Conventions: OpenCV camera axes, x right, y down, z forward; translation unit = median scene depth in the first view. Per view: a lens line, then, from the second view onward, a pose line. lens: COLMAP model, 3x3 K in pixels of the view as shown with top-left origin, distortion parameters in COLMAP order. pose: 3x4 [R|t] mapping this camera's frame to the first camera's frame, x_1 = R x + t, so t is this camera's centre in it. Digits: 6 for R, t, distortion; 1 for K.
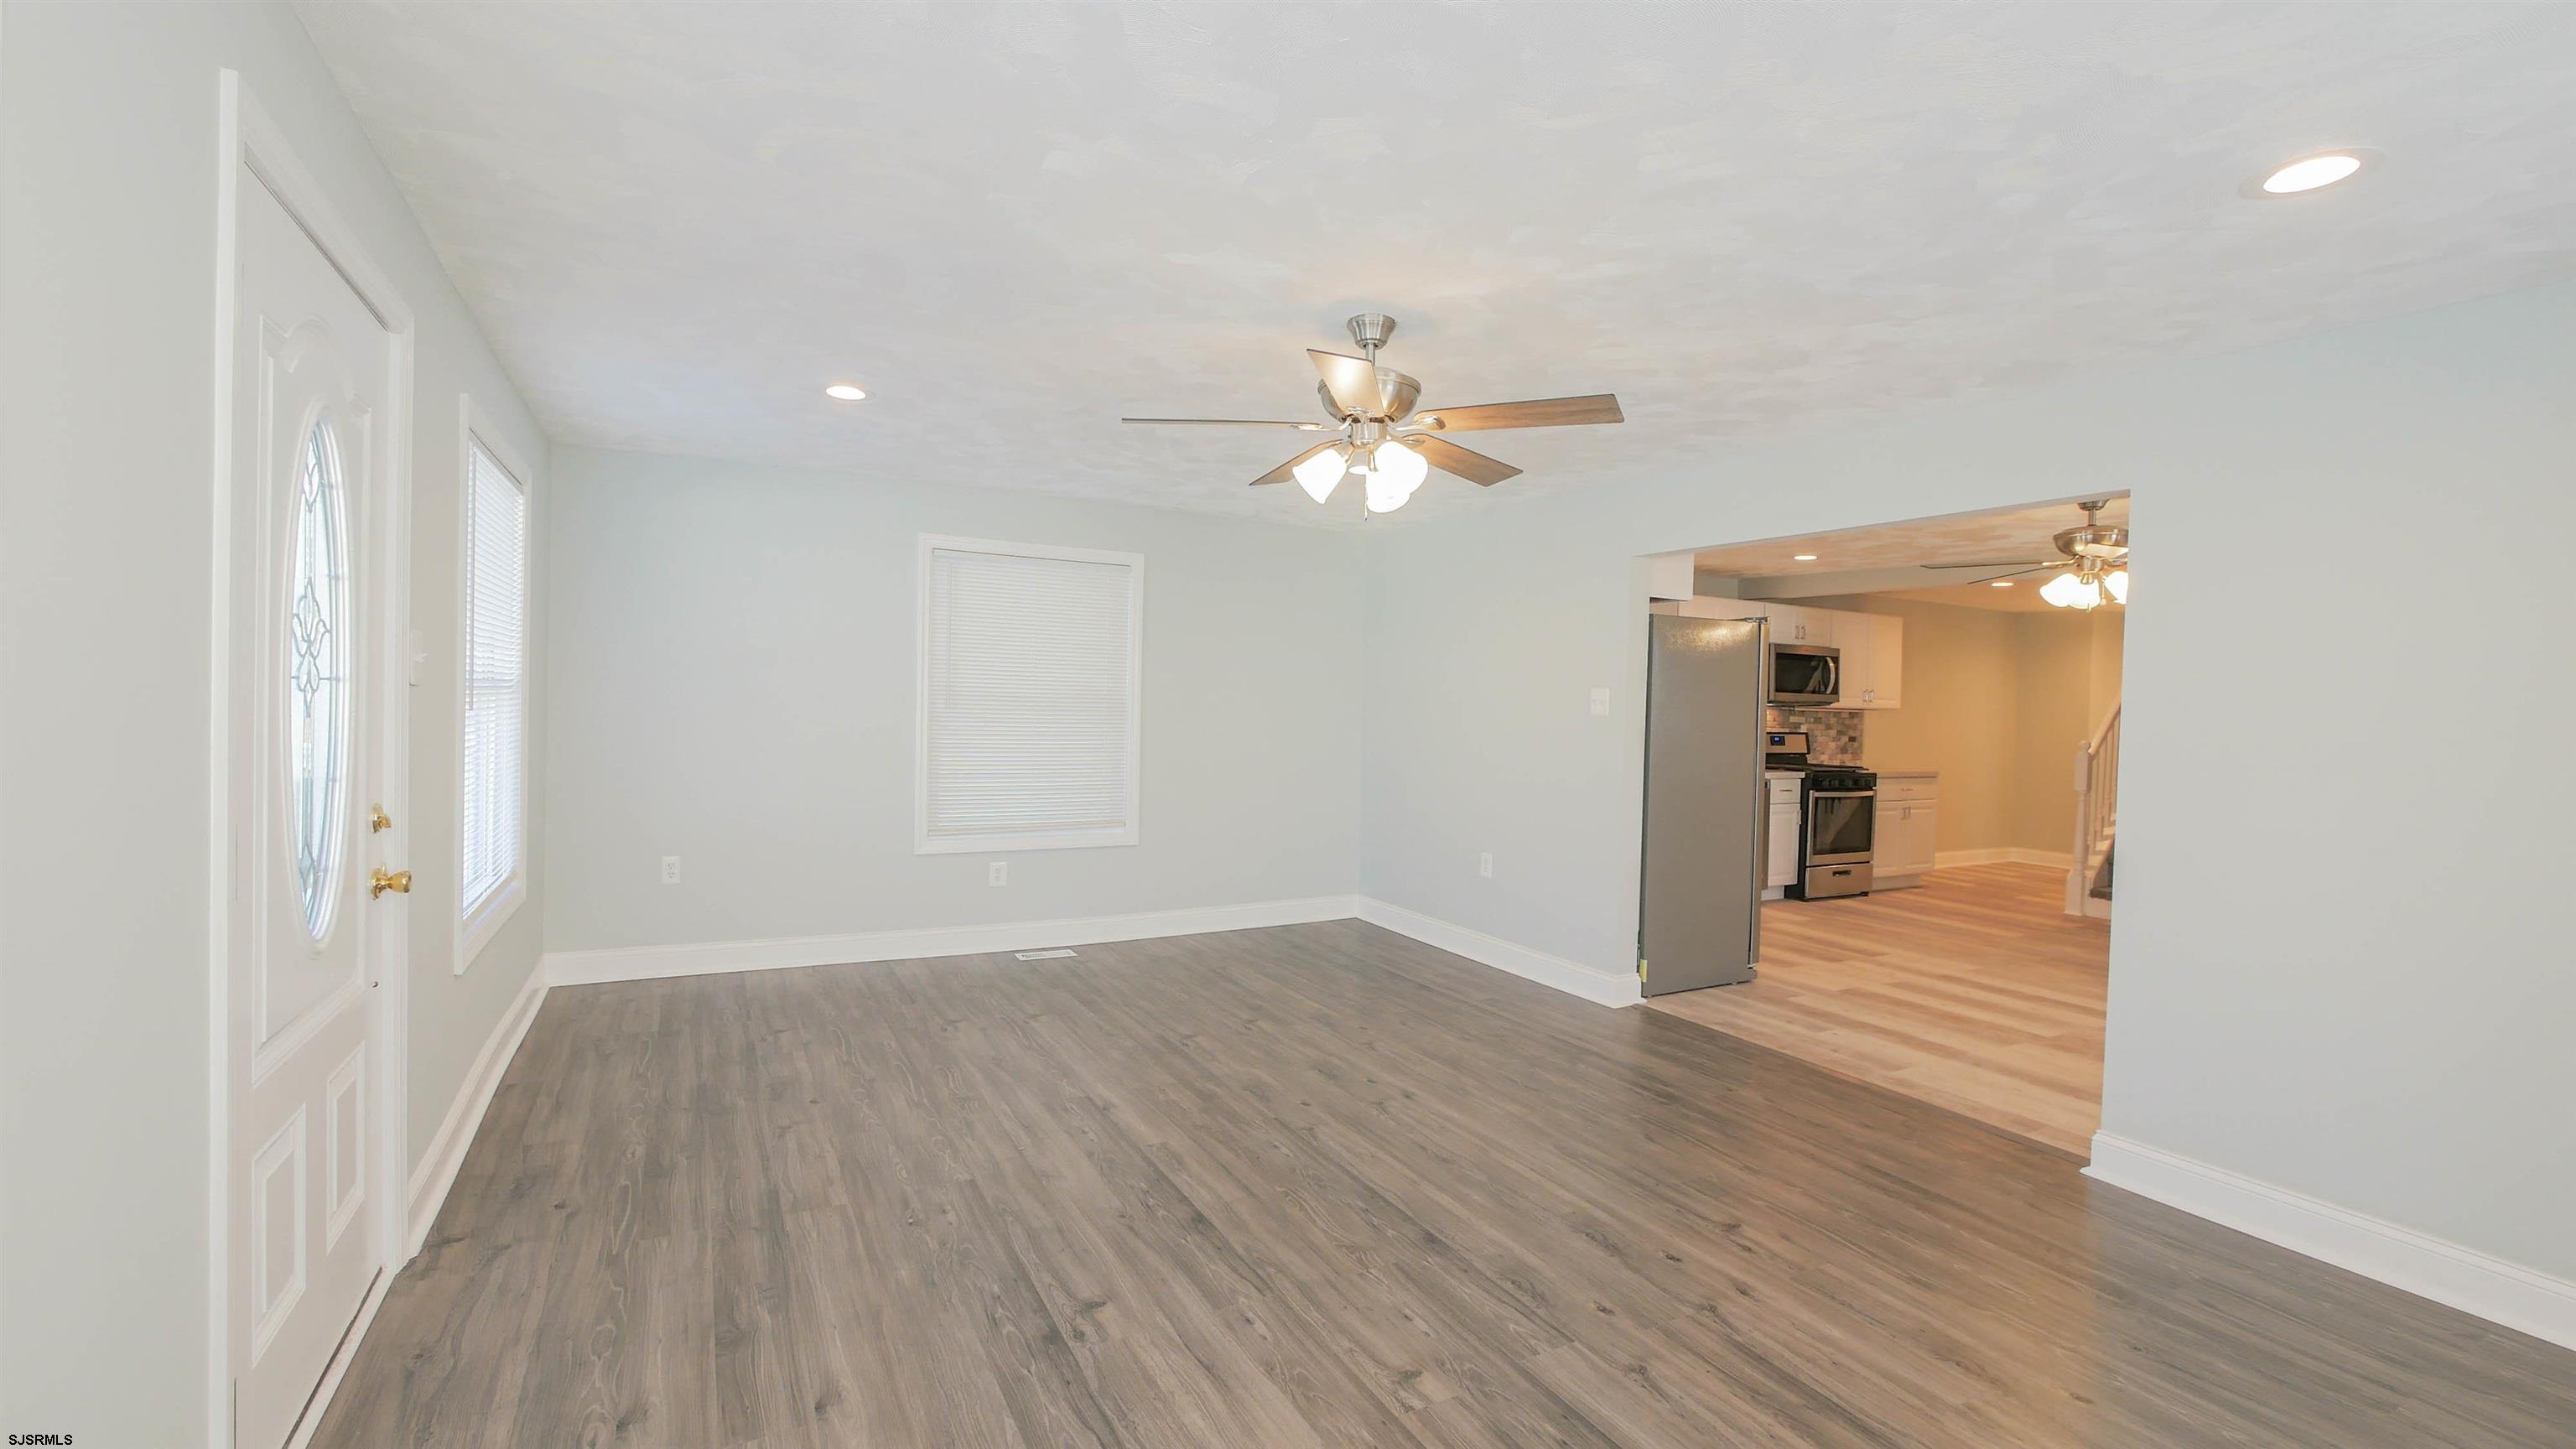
lens RADIAL K [[1059.1, 0, 1271.6], [0, 1059.1, 727.9], [0, 0, 1]] dist [-0.007125, 0.000757]
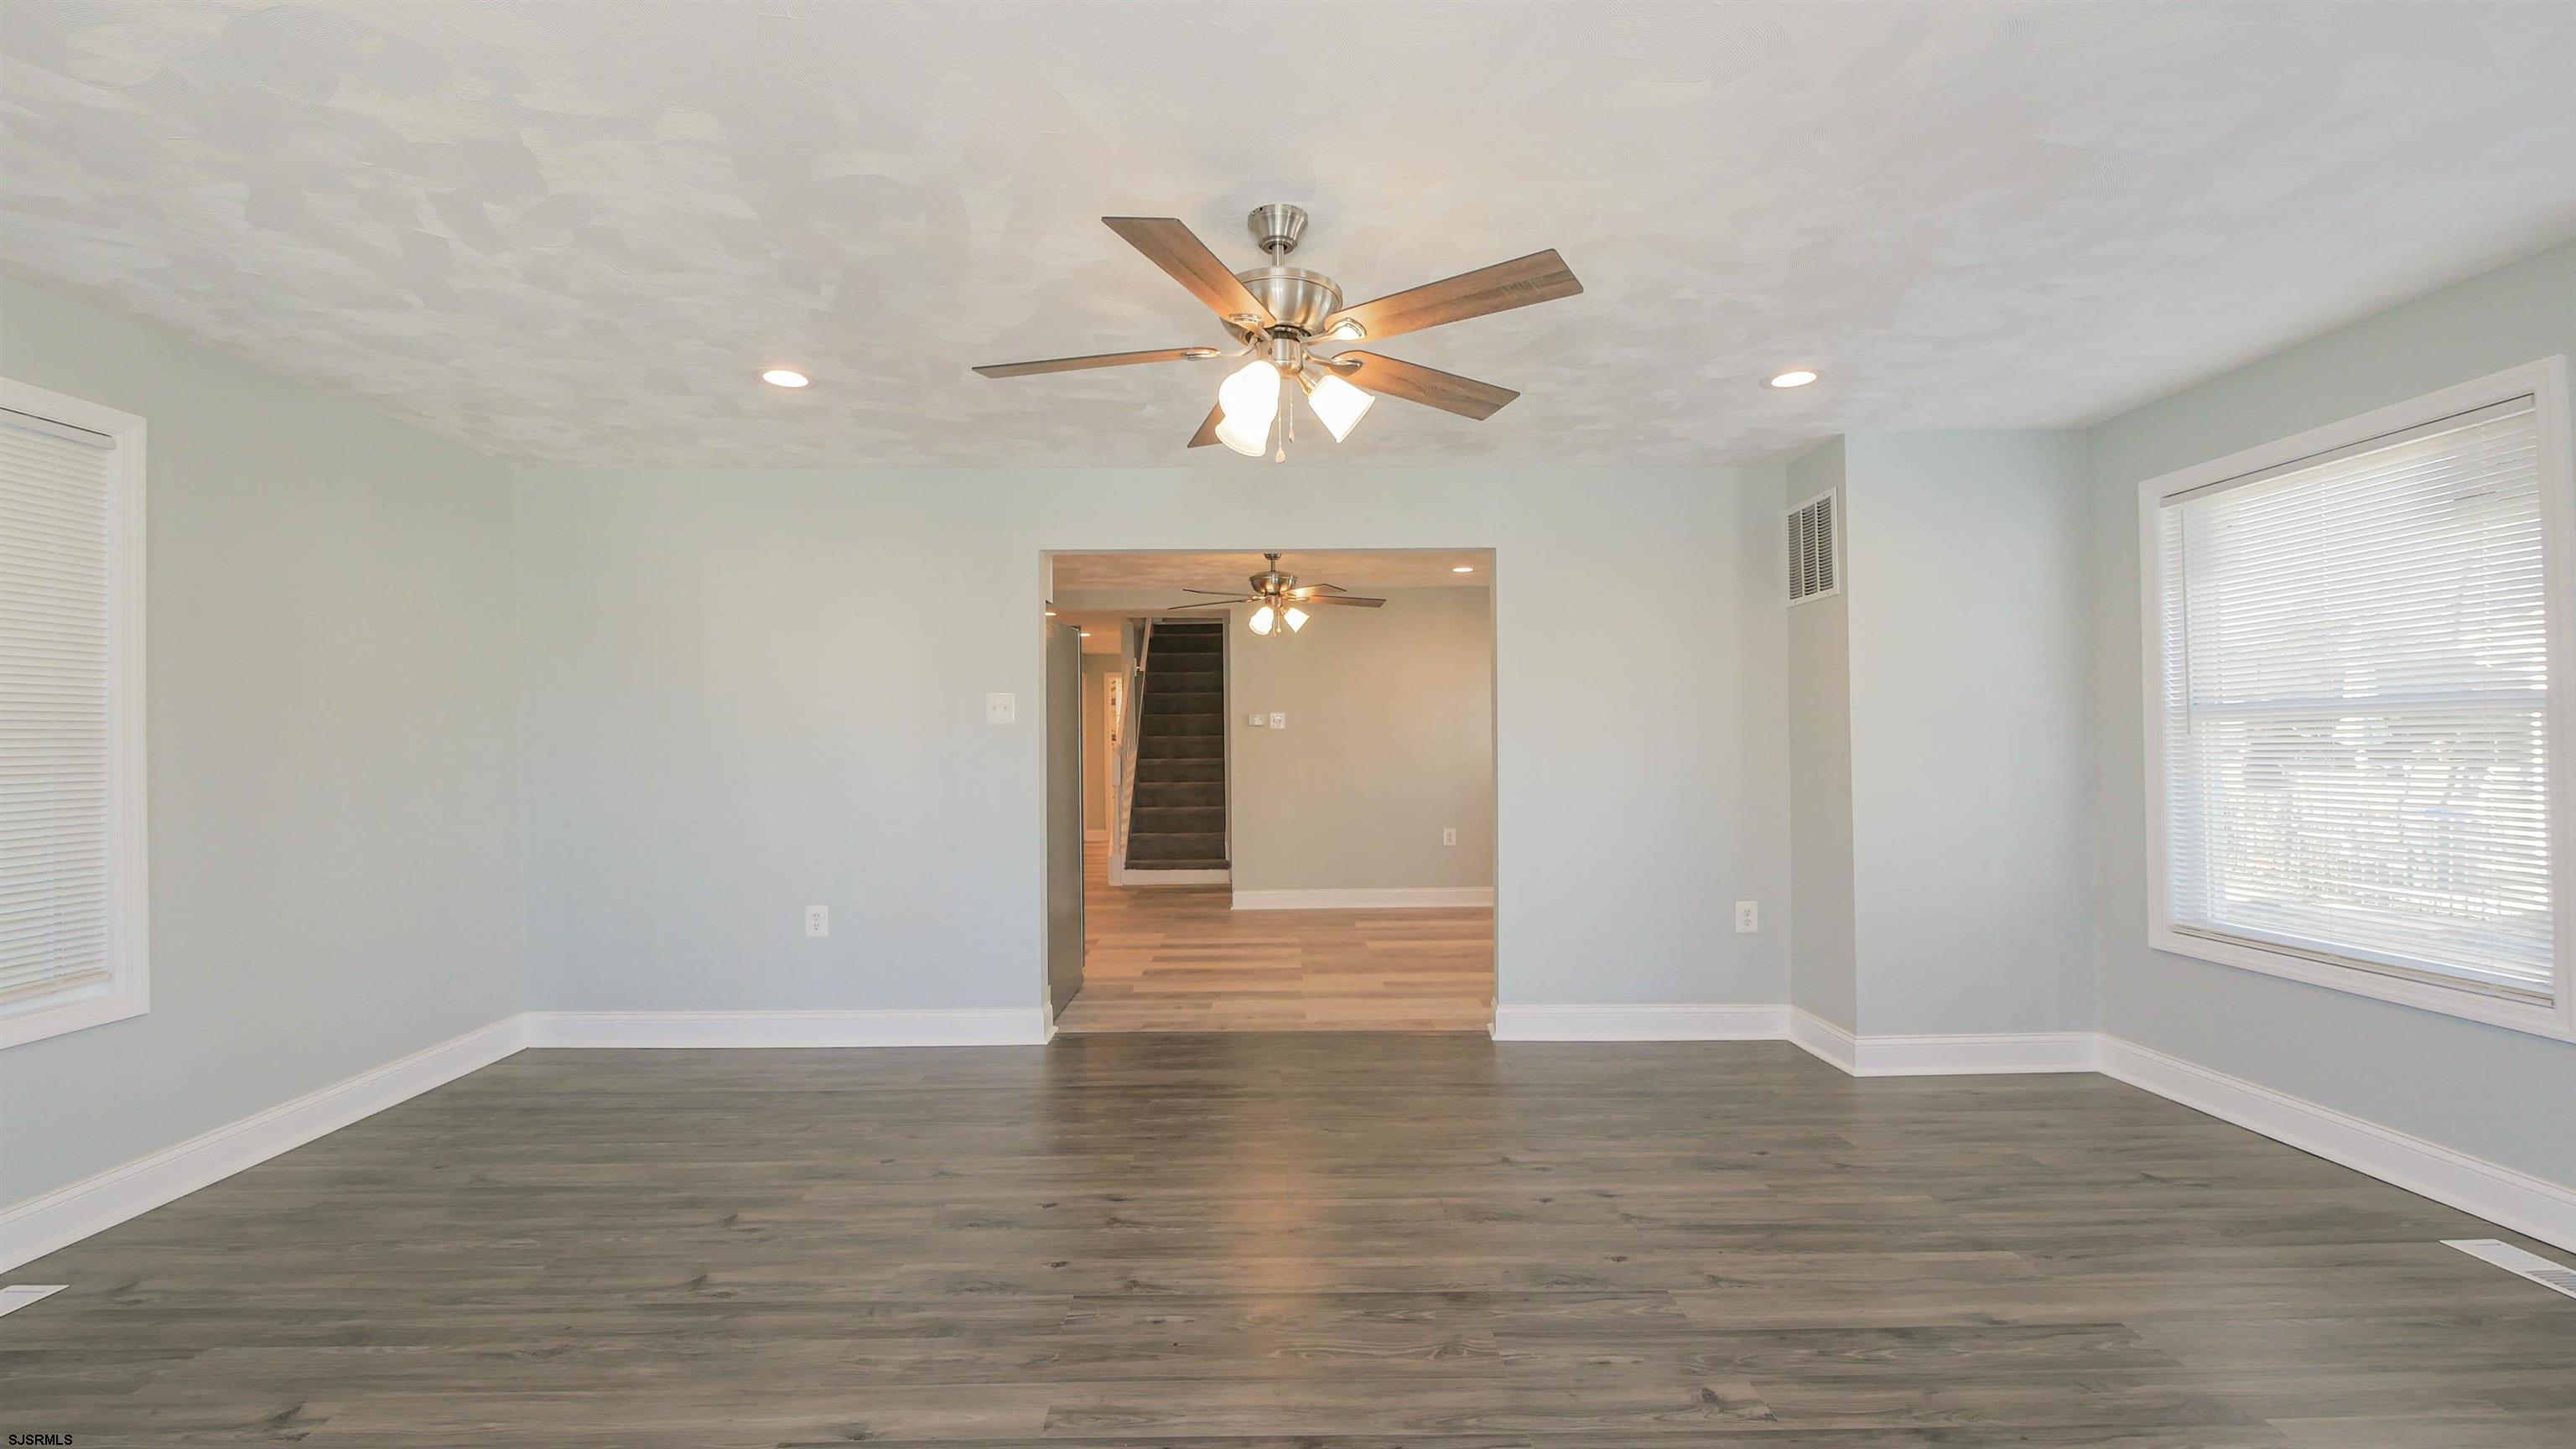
lens RADIAL K [[1058.8, 0, 1276.1], [0, 1058.8, 723.4], [0, 0, 1]] dist [-0.008617, 0.000496]
pose [[0.469319, -0.015753, 0.882888, -0.425960], [0.042081, 0.999104, -0.004543, 0.002721], [-0.882026, 0.039285, 0.469561, 0.433262]]
